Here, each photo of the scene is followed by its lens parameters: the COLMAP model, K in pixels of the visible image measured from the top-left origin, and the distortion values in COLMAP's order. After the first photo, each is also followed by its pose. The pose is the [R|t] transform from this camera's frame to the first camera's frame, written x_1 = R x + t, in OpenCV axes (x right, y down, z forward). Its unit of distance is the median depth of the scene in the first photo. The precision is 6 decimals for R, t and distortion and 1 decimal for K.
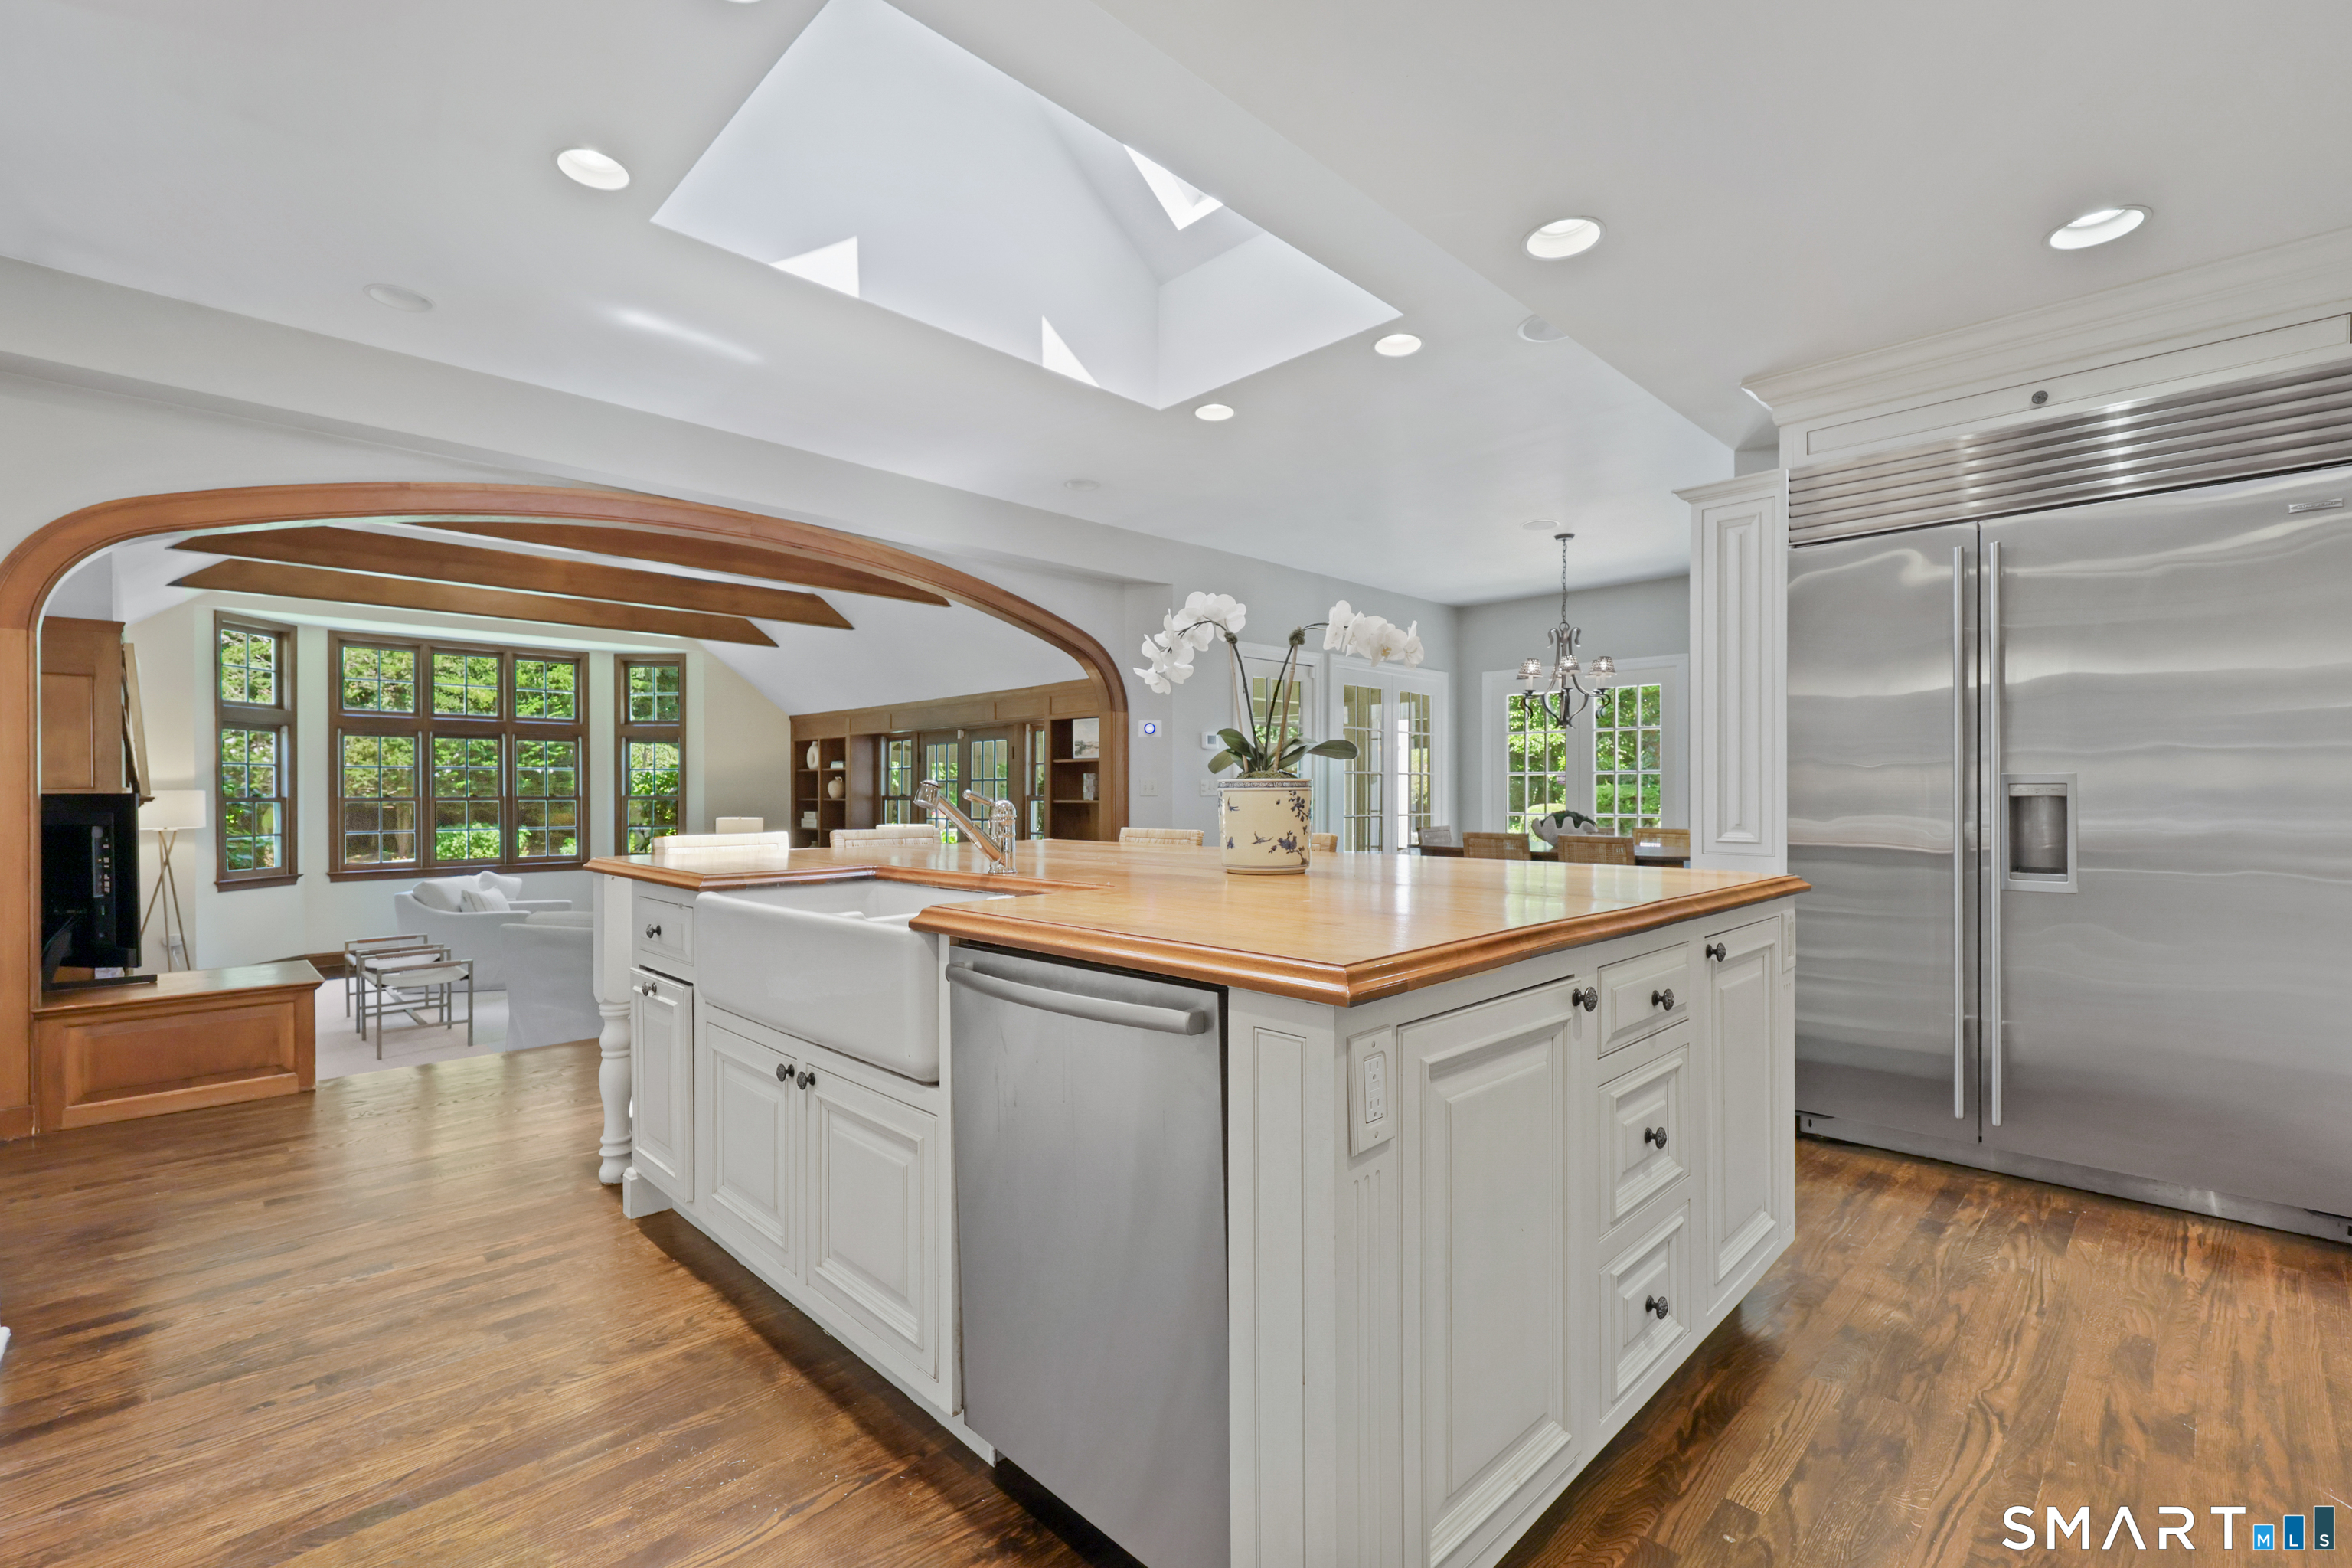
lens RADIAL K [[1019.5, 0, 1191.4], [0, 1019.5, 789.3], [0, 0, 1]] dist [-0.000218, 0.000713]
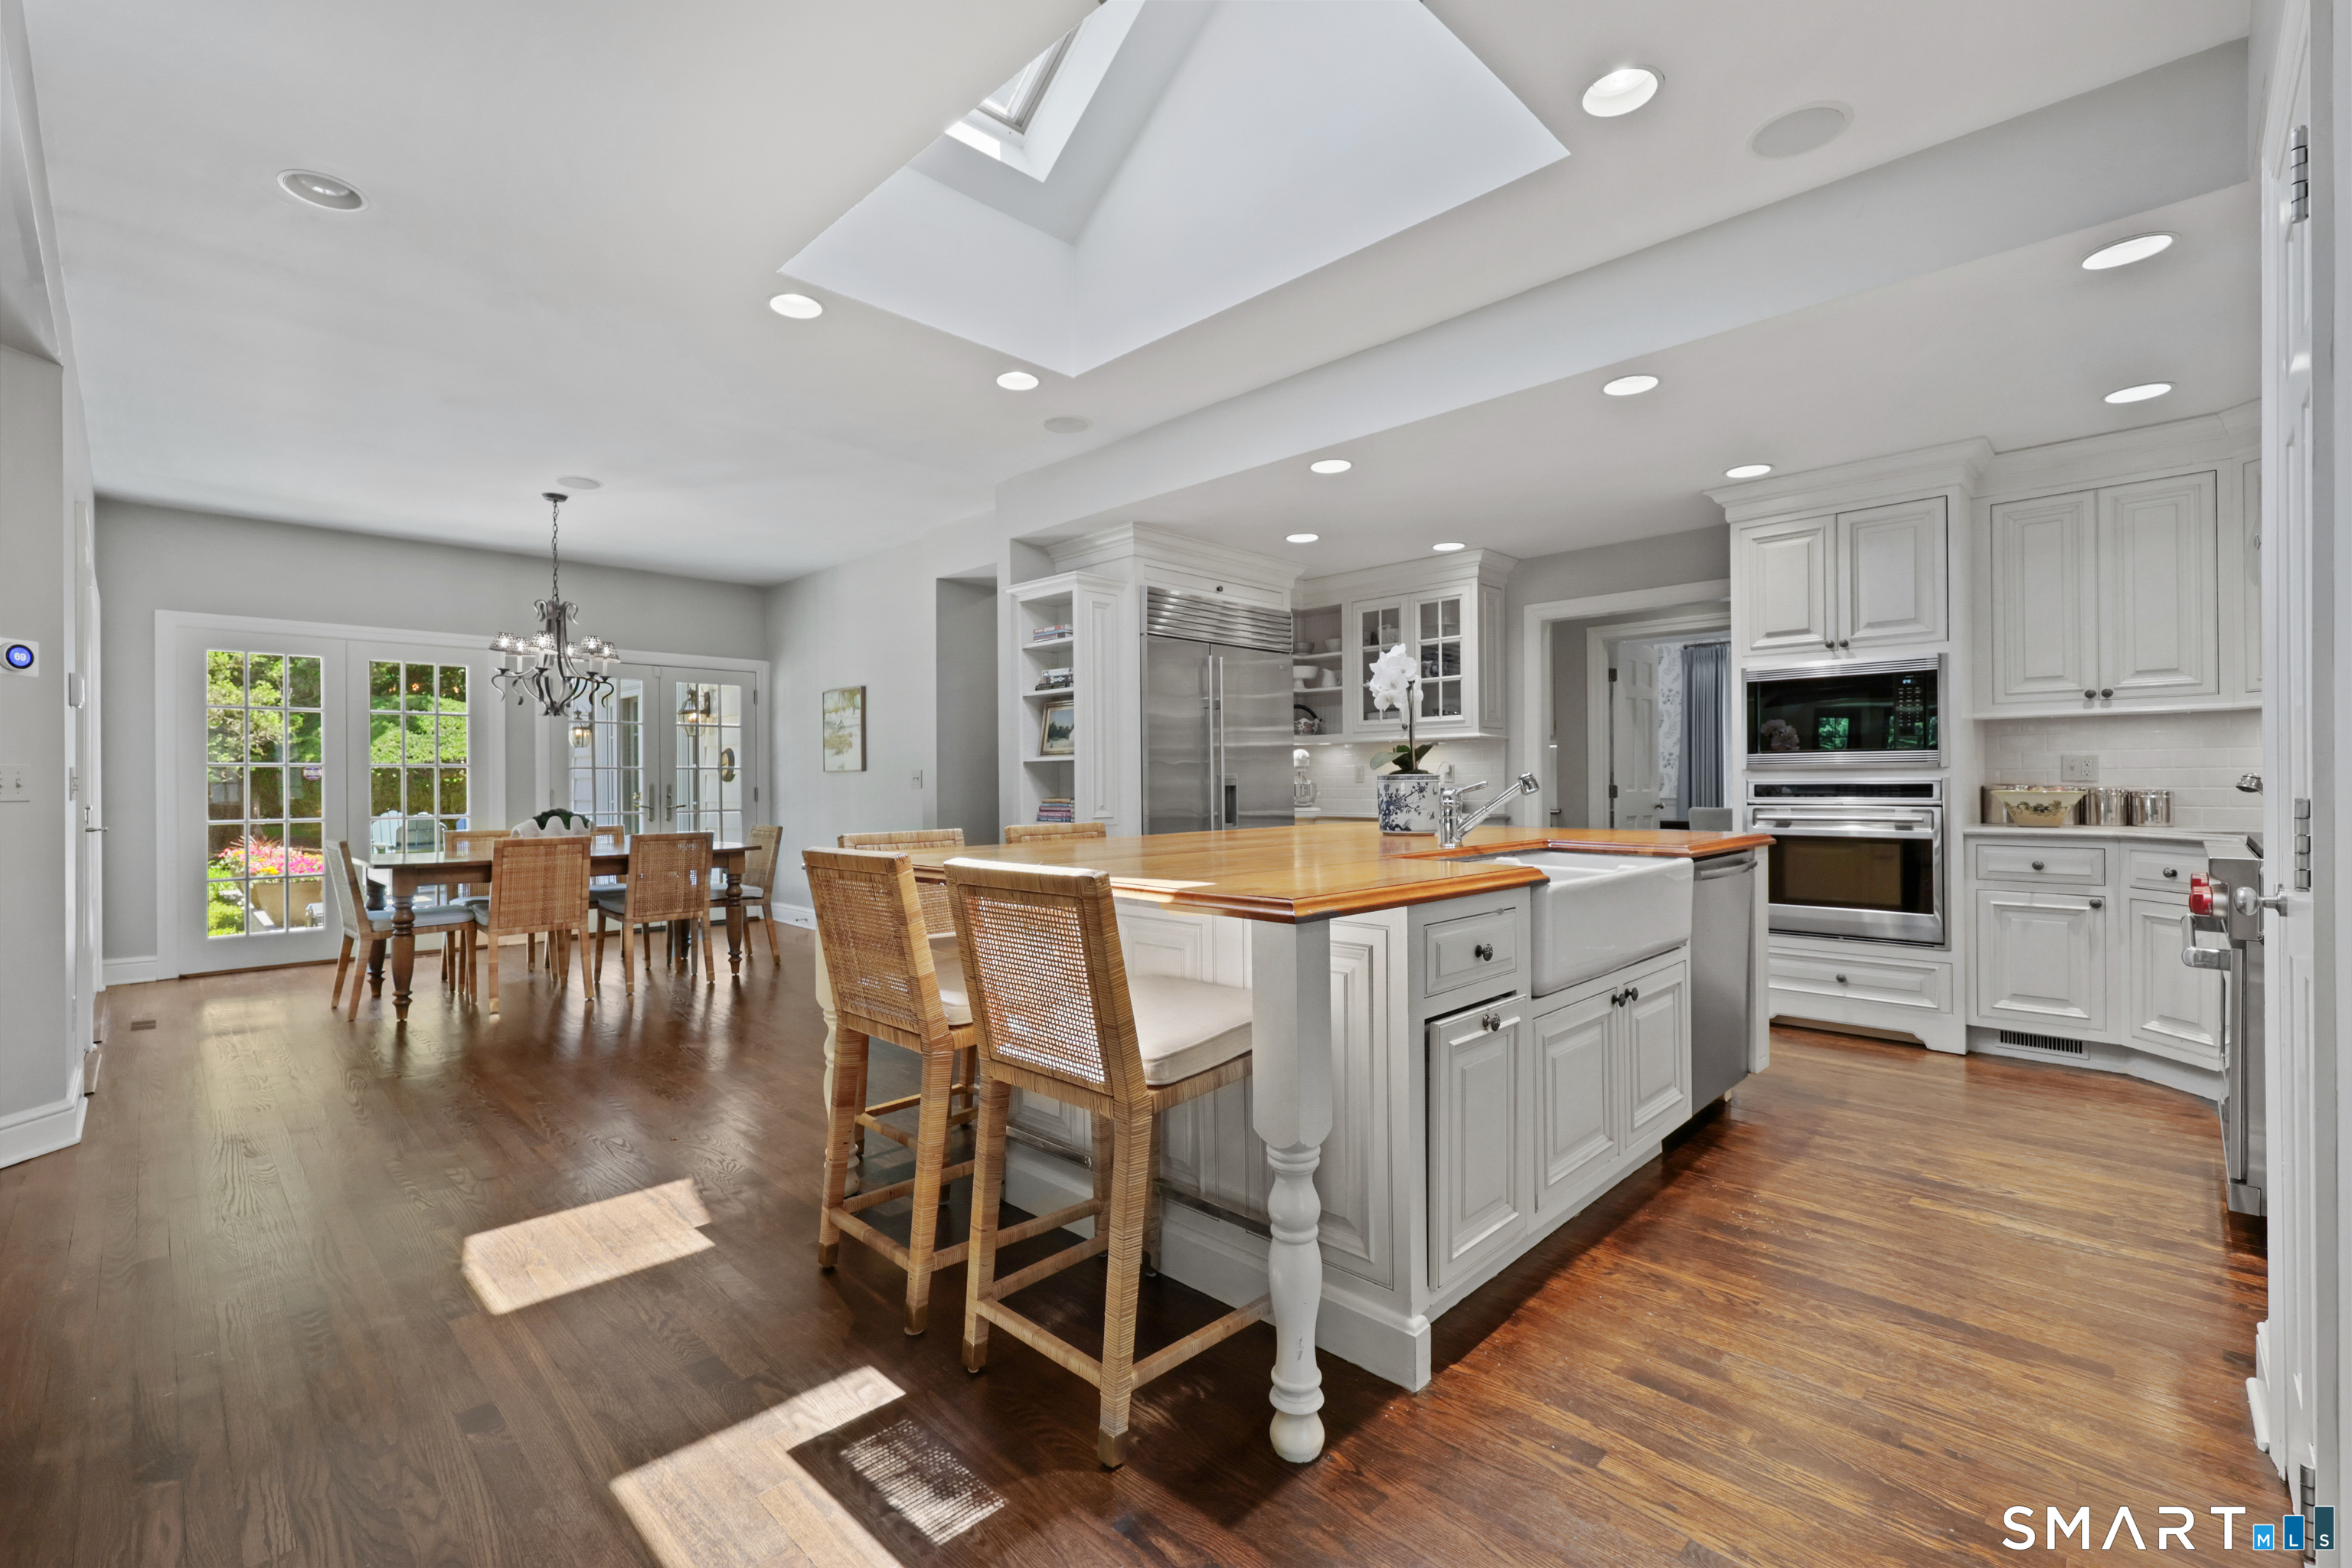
lens RADIAL K [[1019.5, 0, 1170.6], [0, 1019.5, 786.9], [0, 0, 1]] dist [-0.000218, 0.000713]
pose [[-0.004593, -0.000322, 0.999989, -0.510607], [0.005475, 0.999985, 0.000347, 0.002719], [-0.999974, 0.005477, -0.004591, 0.479110]]
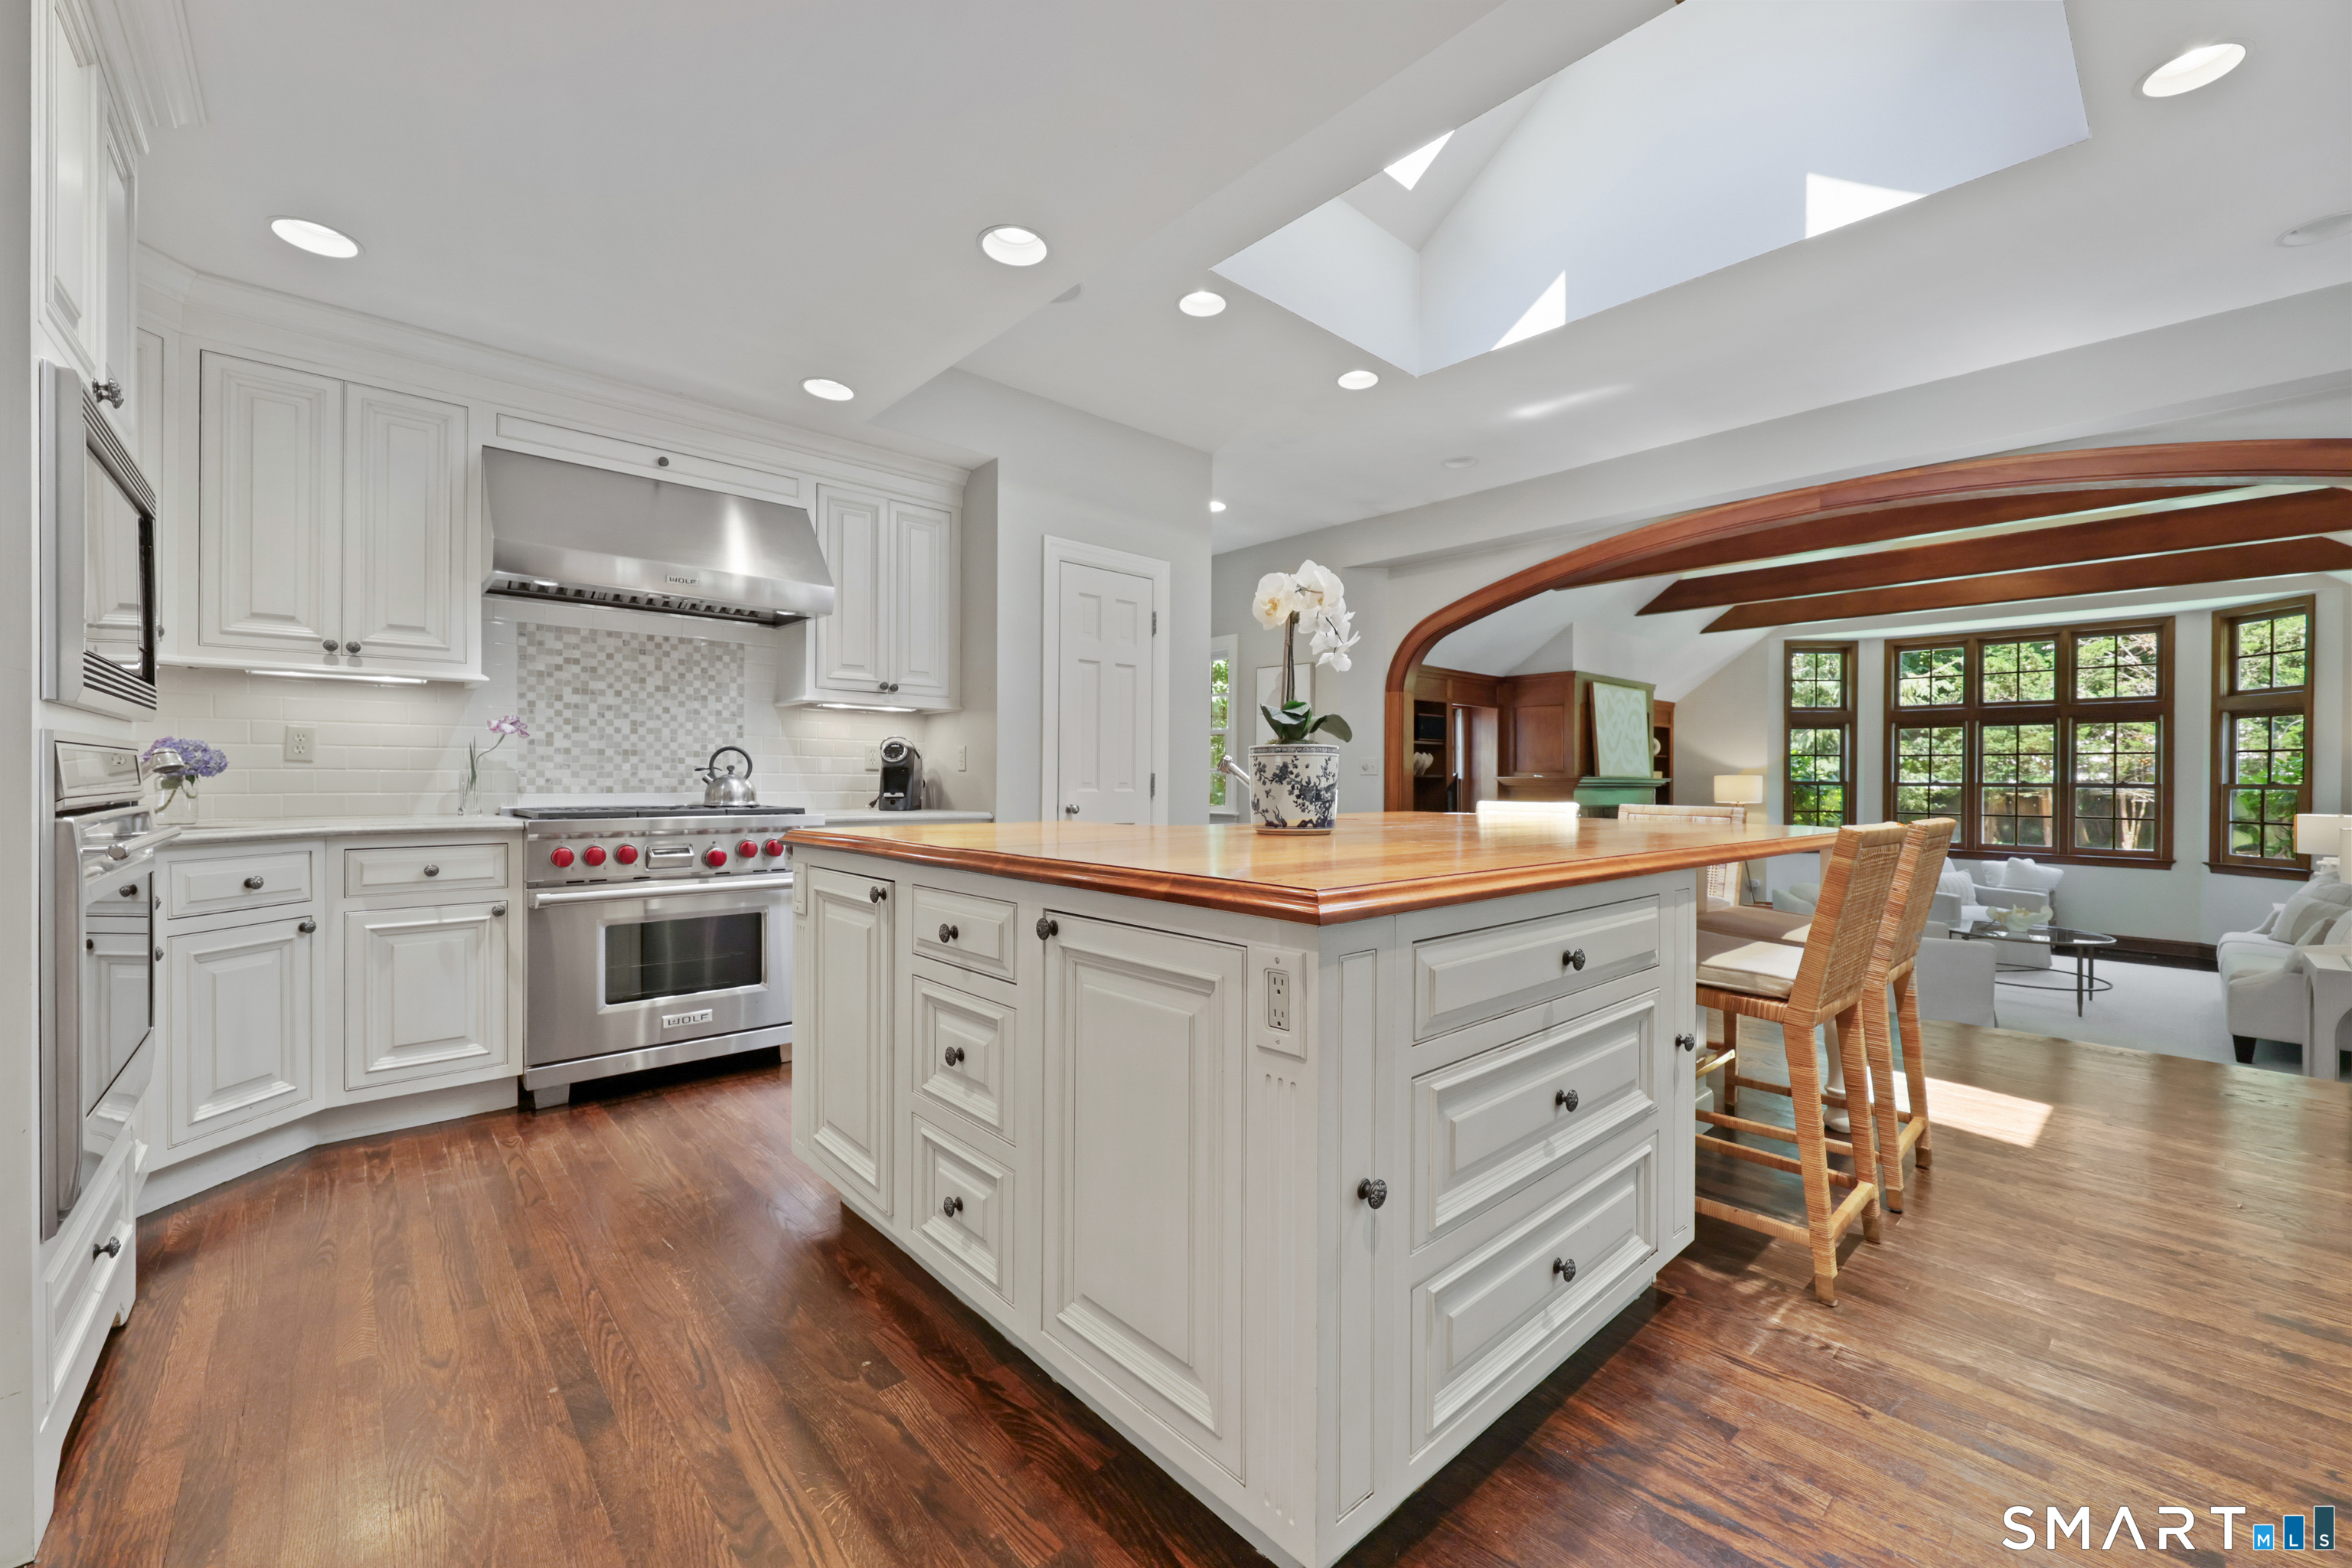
lens RADIAL K [[949.0, 0, 1182.4], [0, 949.0, 776.3], [0, 0, 1]] dist [0.000510, -0.000153]
pose [[-0.044953, -0.000813, -0.998989, 0.378665], [-0.005336, 0.999986, -0.000574, 0.007661], [0.998975, 0.005305, -0.044956, 0.328497]]
